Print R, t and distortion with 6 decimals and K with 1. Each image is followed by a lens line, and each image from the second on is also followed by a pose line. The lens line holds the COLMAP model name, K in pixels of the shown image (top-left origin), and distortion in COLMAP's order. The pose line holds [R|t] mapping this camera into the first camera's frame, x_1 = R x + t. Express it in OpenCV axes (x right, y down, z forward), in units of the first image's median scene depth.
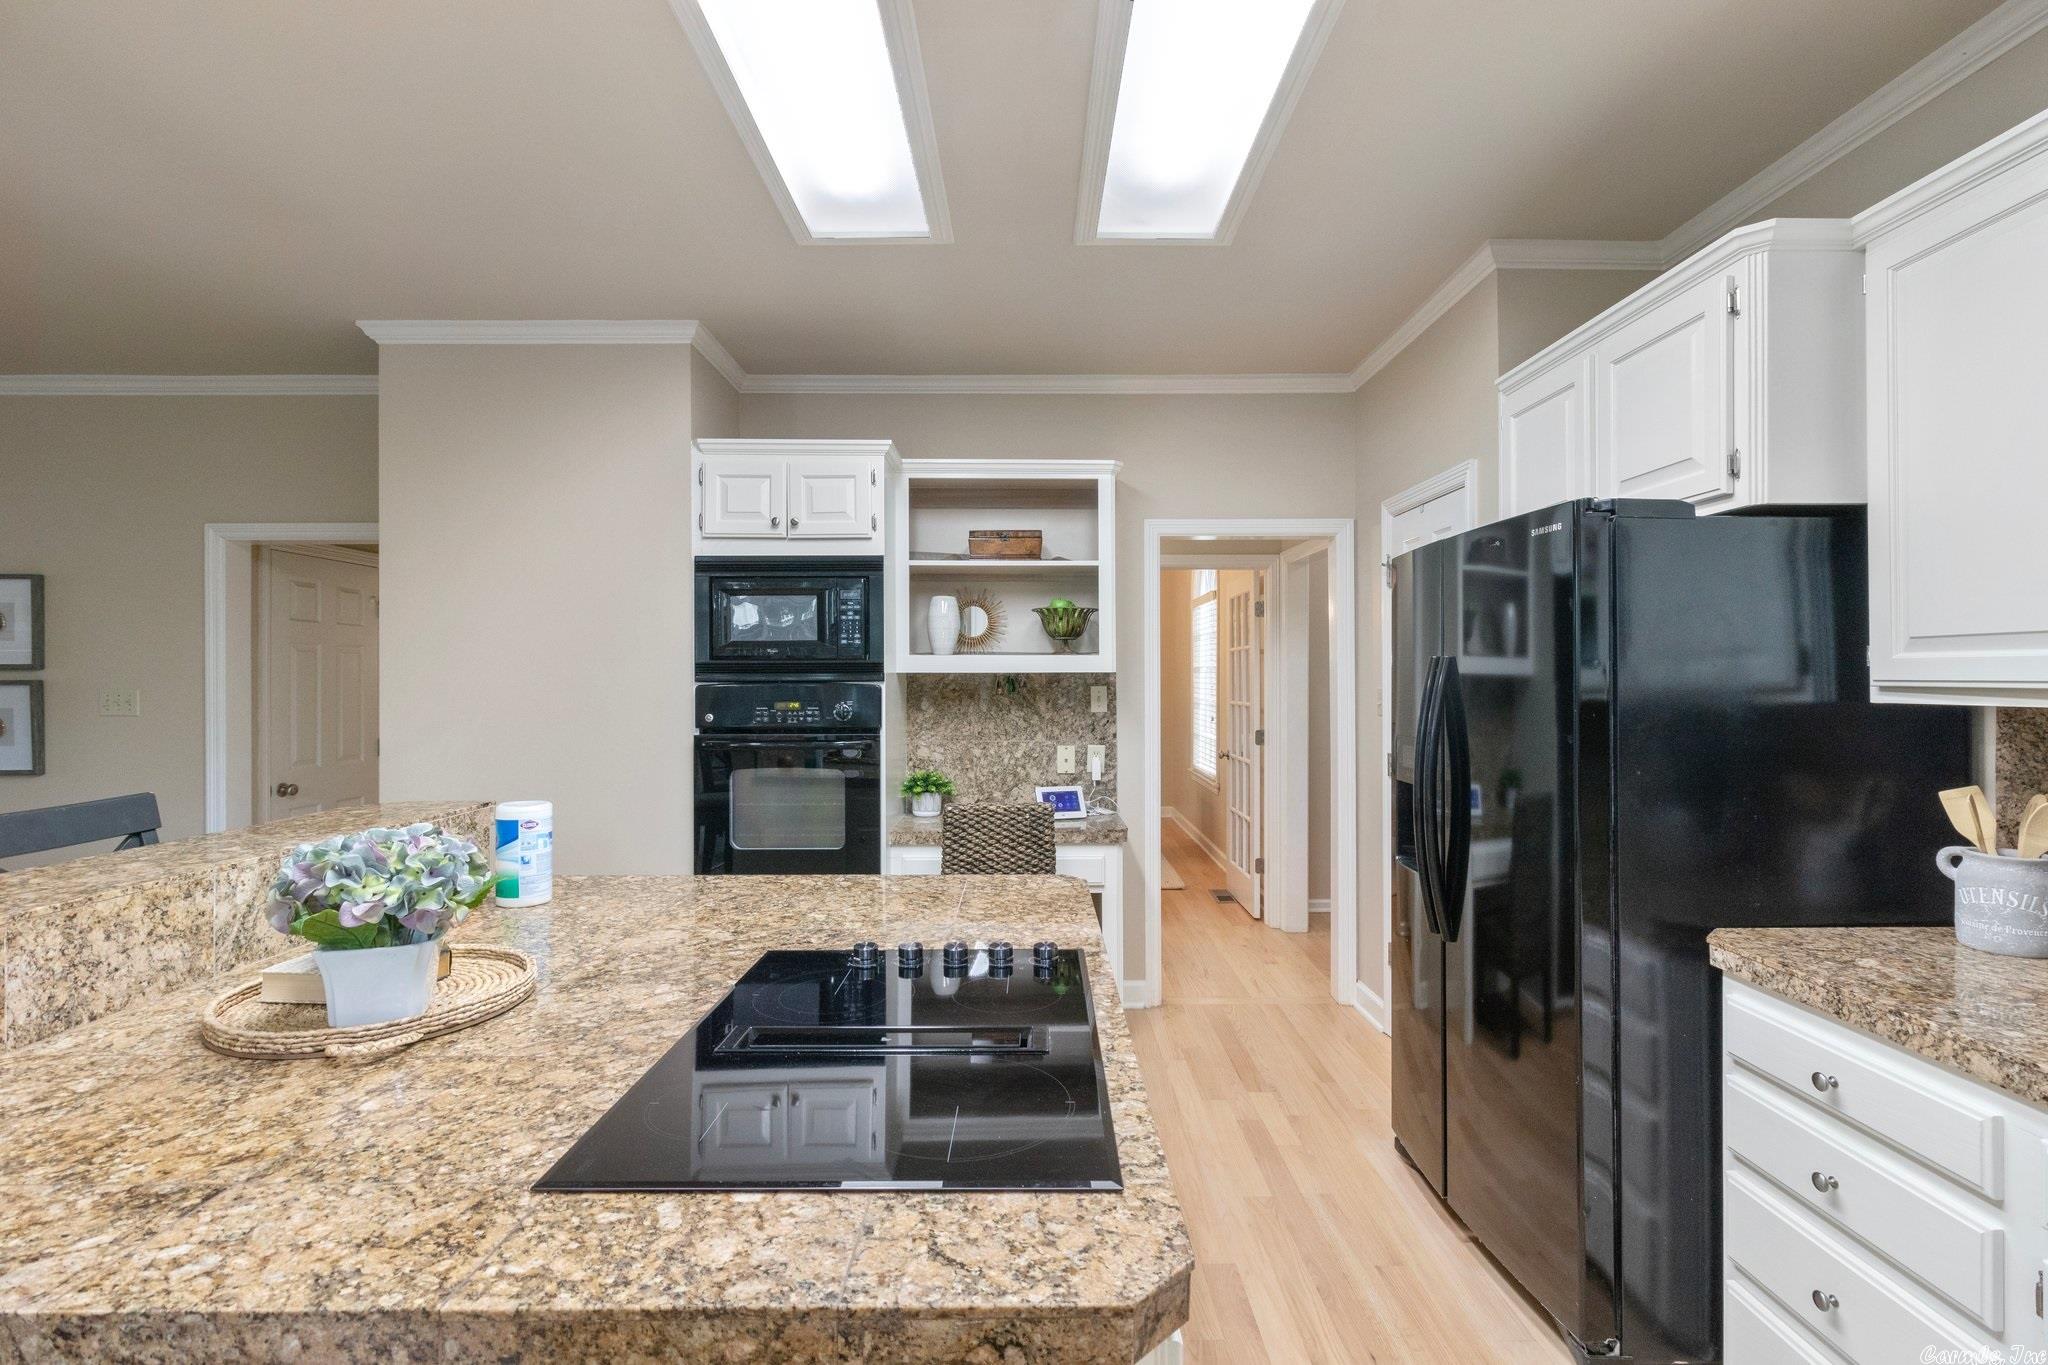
lens RADIAL K [[946.2, 0, 1025.1], [0, 946.2, 685.1], [0, 0, 1]] dist [0.002341, 0.000320]
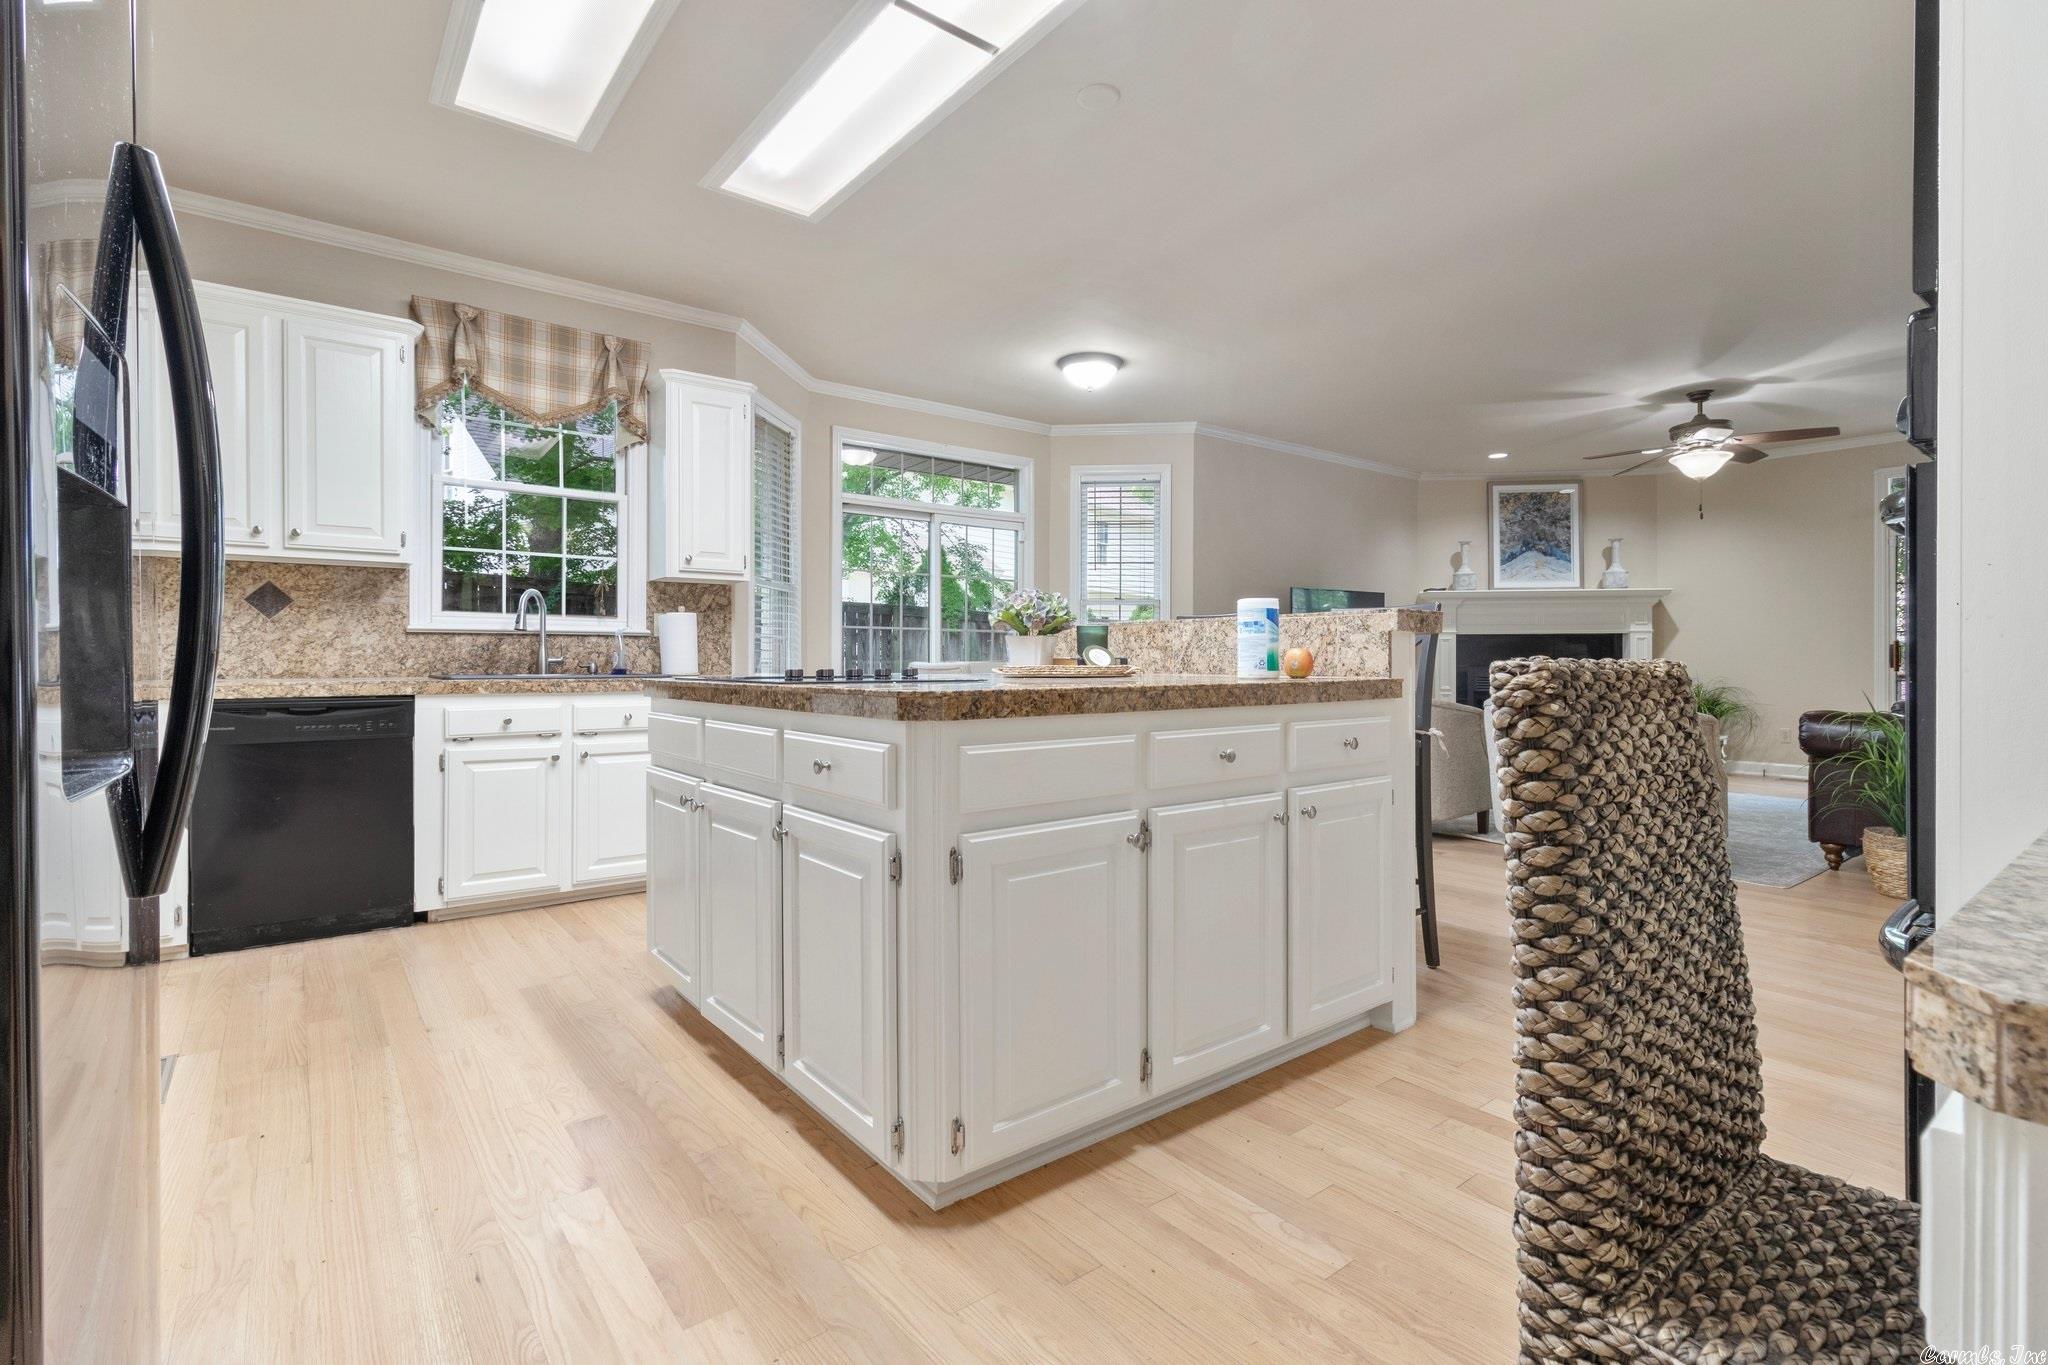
lens RADIAL K [[946.2, 0, 1043.5], [0, 946.2, 665.0], [0, 0, 1]] dist [0.002341, 0.000320]
pose [[-0.787767, 0.002909, -0.615967, 0.269190], [-0.001644, 0.999975, 0.006826, 0.120973], [0.615971, 0.006390, -0.787743, 1.067032]]
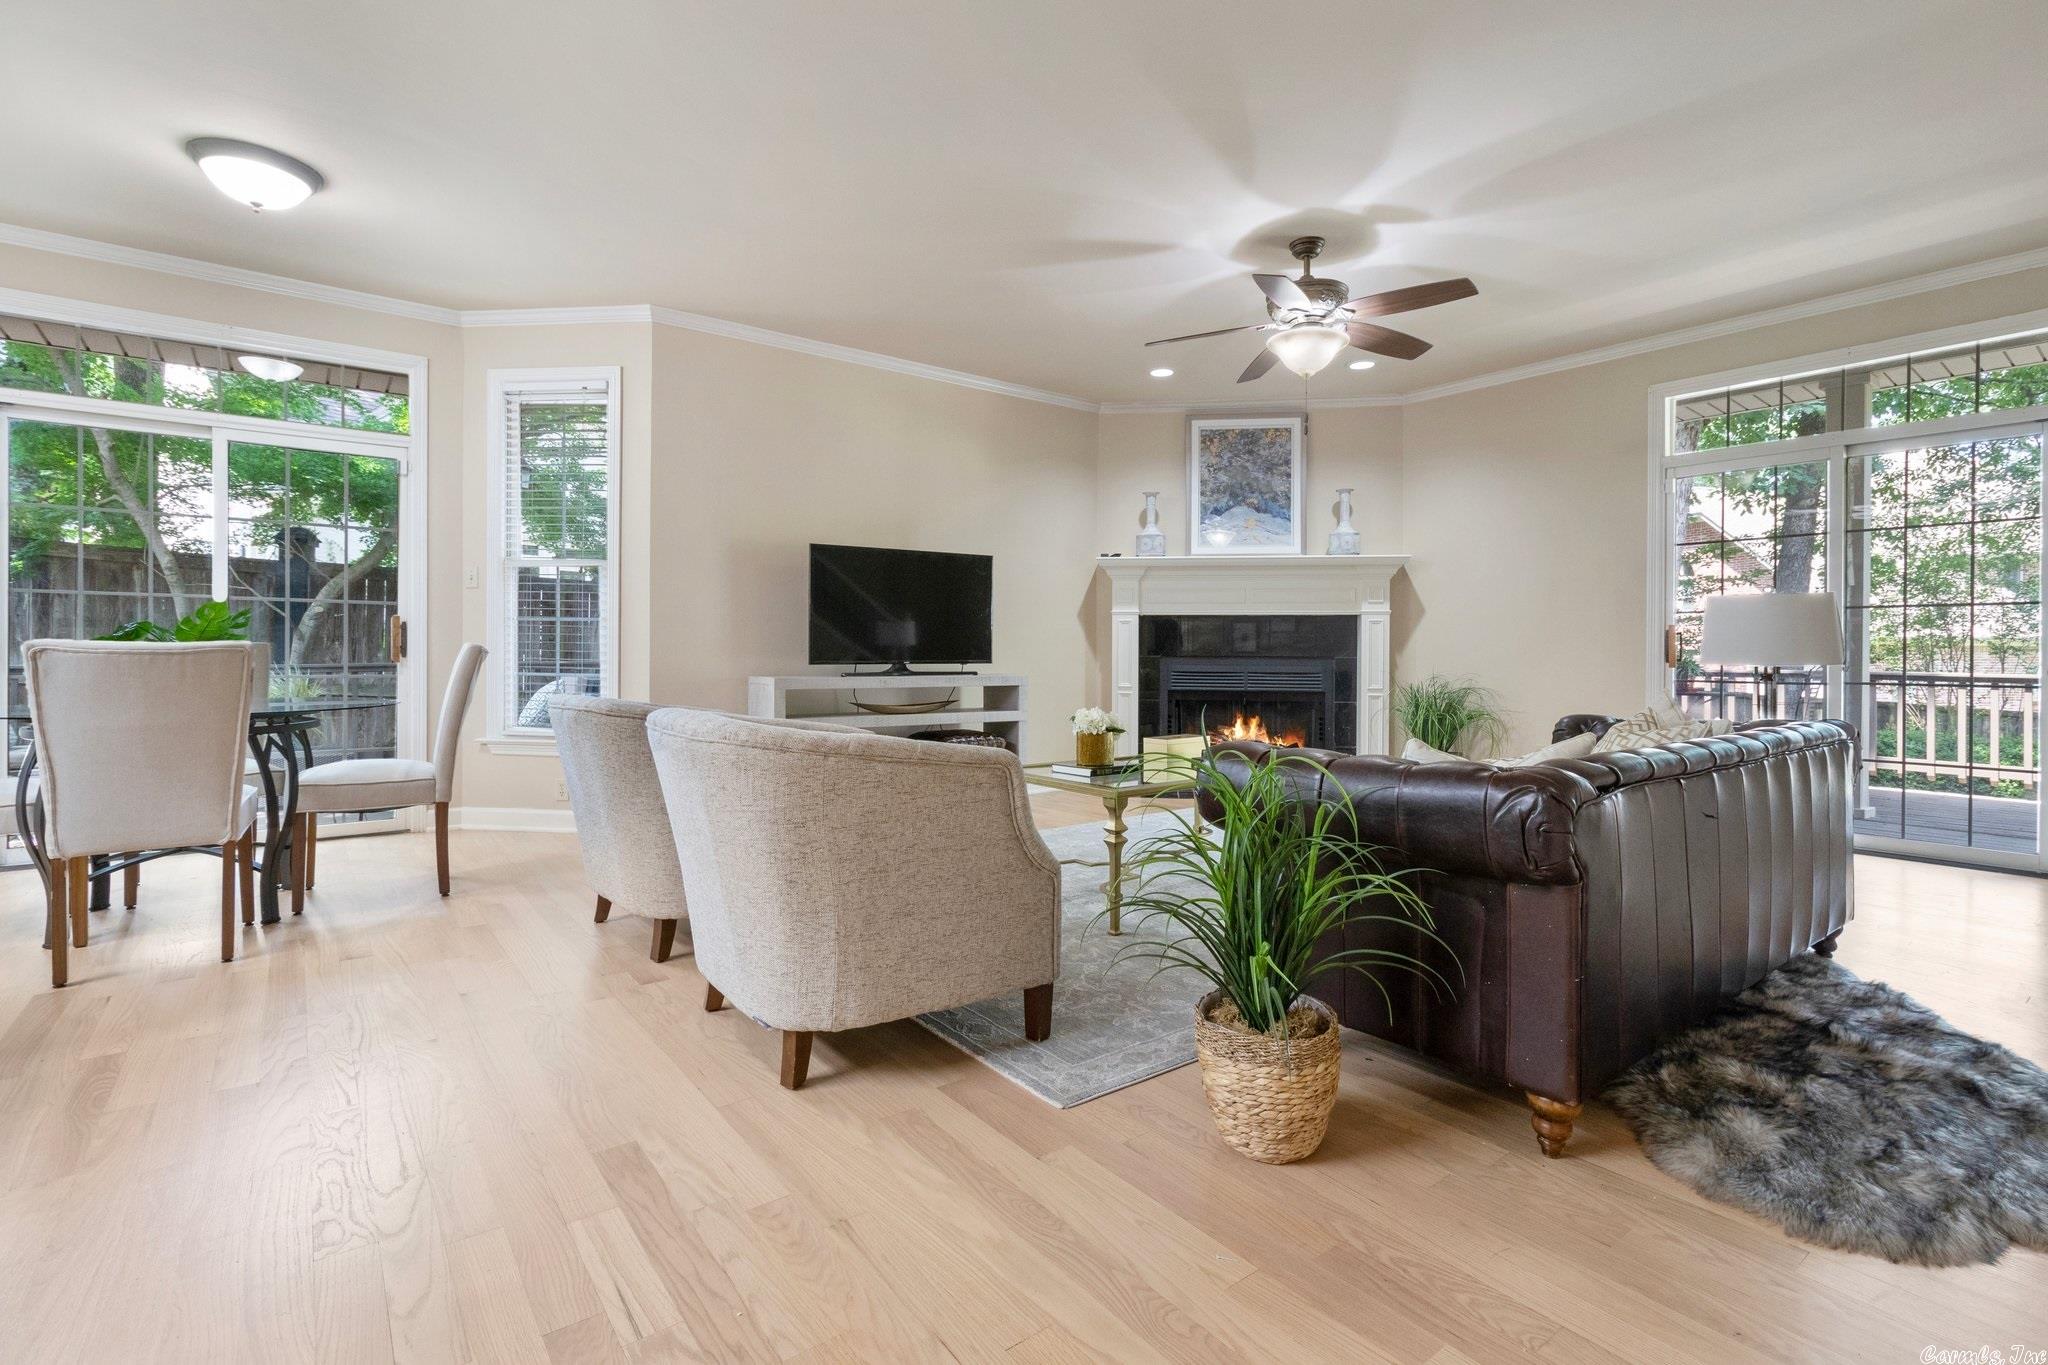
lens RADIAL K [[946.2, 0, 1035.6], [0, 946.2, 663.2], [0, 0, 1]] dist [0.002341, 0.000320]
pose [[-0.795309, 0.002952, -0.606197, -0.811240], [-0.008192, 0.999845, 0.015616, 0.124097], [0.606149, 0.017385, -0.795161, 1.157305]]
